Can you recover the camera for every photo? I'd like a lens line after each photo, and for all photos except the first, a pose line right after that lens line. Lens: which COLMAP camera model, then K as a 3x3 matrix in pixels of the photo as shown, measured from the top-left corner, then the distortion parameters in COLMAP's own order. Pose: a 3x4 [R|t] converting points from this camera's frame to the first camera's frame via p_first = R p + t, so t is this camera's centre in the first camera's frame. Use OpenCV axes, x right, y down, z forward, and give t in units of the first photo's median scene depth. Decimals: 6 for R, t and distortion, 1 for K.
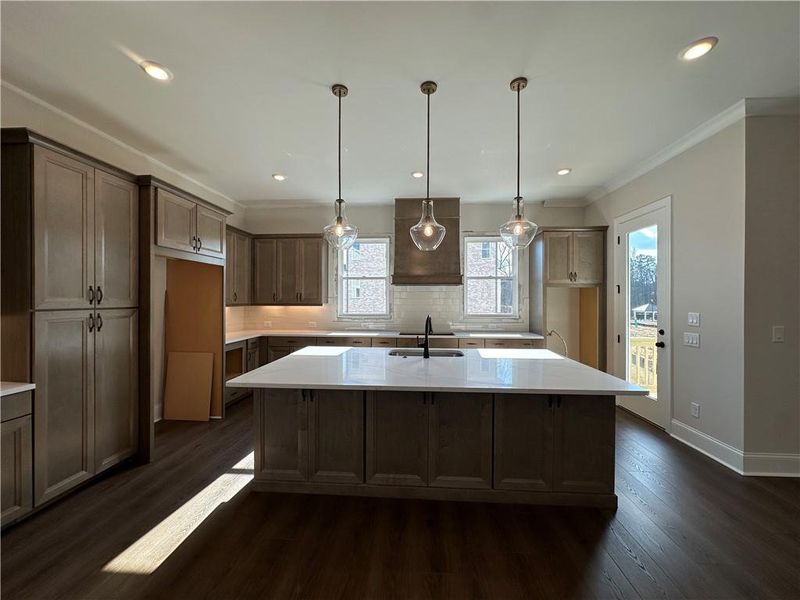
lens RADIAL K [[317.5, 0, 400.1], [0, 317.5, 300.9], [0, 0, 1]] dist [-0.002704, 0.000576]
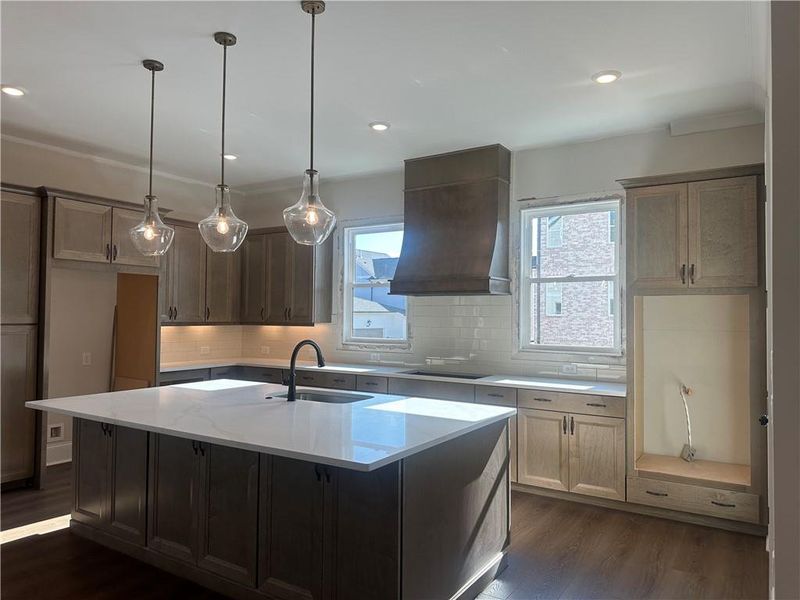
lens RADIAL K [[561.0, 0, 401.7], [0, 561.0, 300.9], [0, 0, 1]] dist [0.076607, -0.065773]
pose [[0.872892, -0.007418, -0.487857, 0.958632], [-0.009655, 0.999426, -0.032472, -0.003596], [0.487818, 0.033055, 0.872320, 0.027966]]
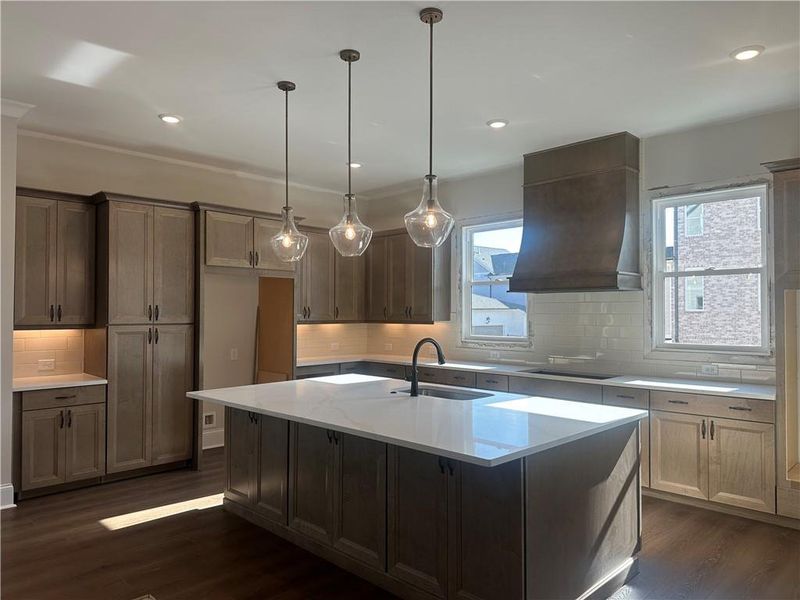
lens RADIAL K [[561.0, 0, 402.7], [0, 561.0, 300.4], [0, 0, 1]] dist [0.076607, -0.065773]
pose [[0.752361, -0.017266, -0.658525, 0.972817], [-0.001642, 0.999604, -0.028085, -0.005170], [0.658749, 0.022211, 0.752034, 0.007010]]
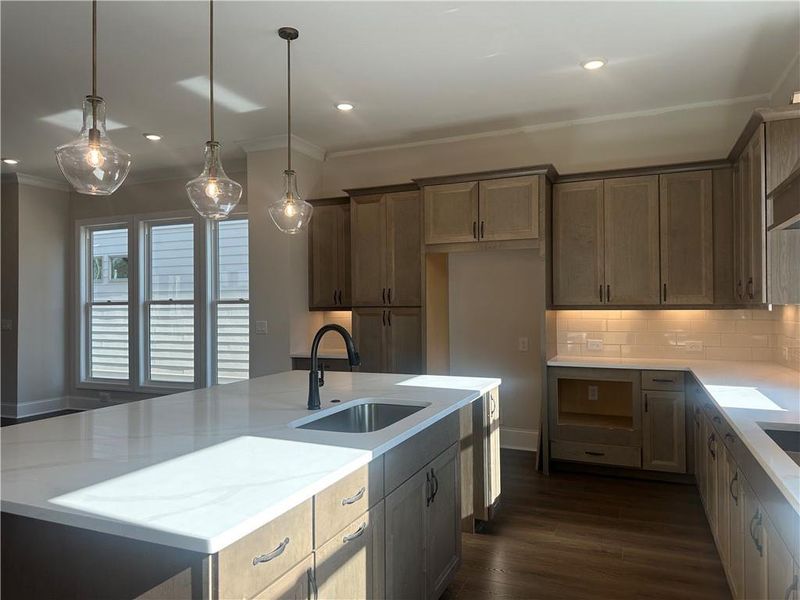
lens RADIAL K [[561.0, 0, 401.1], [0, 561.0, 301.5], [0, 0, 1]] dist [0.076607, -0.065773]
pose [[-0.342433, -0.008863, -0.939501, 0.916000], [-0.002377, 0.999960, -0.008567, 0.019579], [0.939539, -0.000700, -0.342440, 1.521280]]
